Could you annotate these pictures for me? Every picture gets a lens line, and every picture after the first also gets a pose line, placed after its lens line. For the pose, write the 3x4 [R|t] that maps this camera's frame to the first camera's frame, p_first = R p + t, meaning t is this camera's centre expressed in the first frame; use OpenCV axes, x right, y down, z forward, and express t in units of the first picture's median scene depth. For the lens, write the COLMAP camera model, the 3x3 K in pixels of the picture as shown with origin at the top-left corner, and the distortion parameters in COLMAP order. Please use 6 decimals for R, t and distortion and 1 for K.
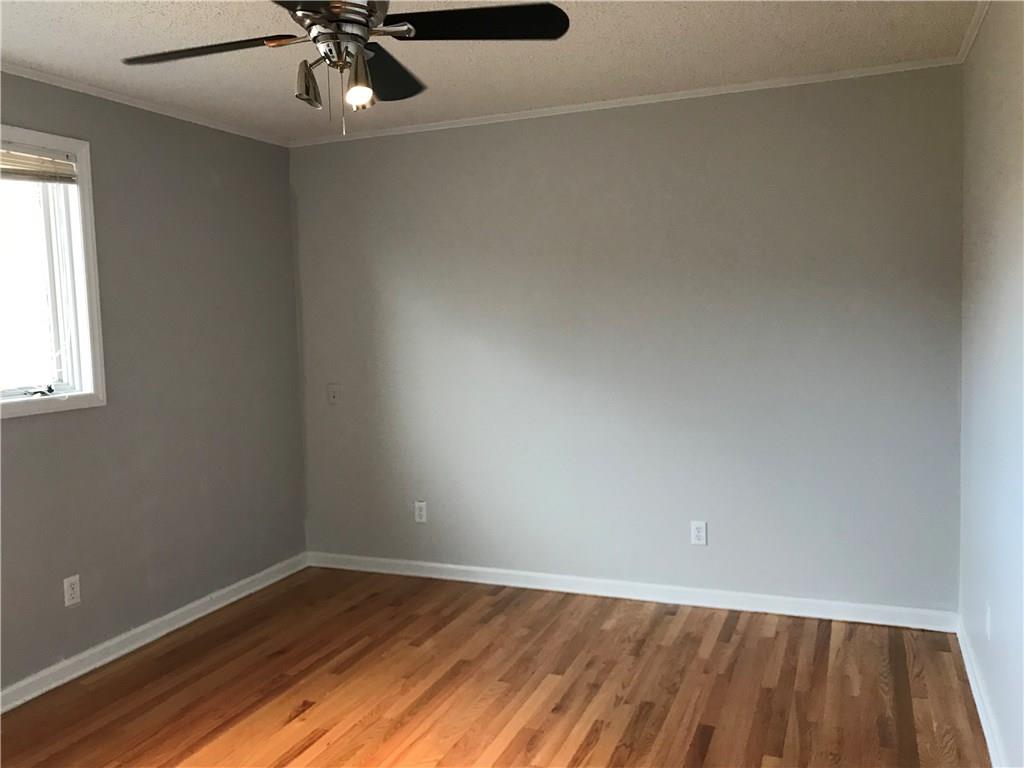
lens RADIAL K [[827.4, 0, 513.8], [0, 827.4, 383.3], [0, 0, 1]] dist [0.002139, 0.015042]
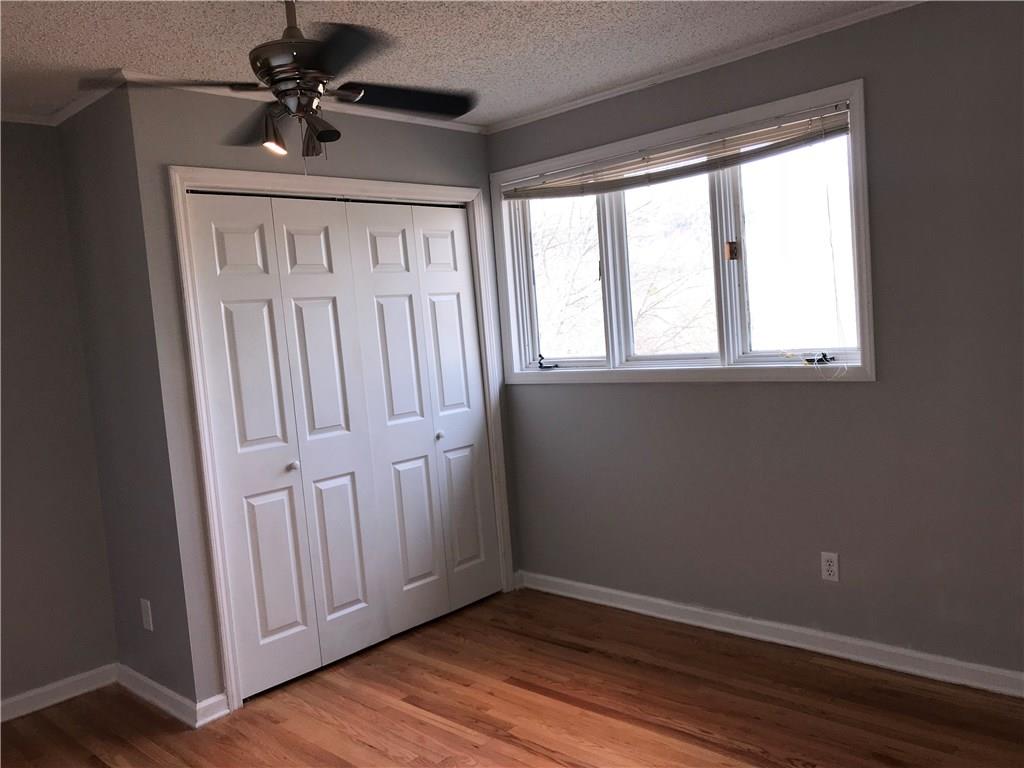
lens RADIAL K [[827.4, 0, 511.5], [0, 827.4, 381.1], [0, 0, 1]] dist [0.002139, 0.015042]
pose [[-0.351574, 0.121755, -0.928209, 0.469220], [0.004284, 0.991705, 0.128461, -0.090639], [0.936150, 0.041187, -0.349179, 0.983424]]
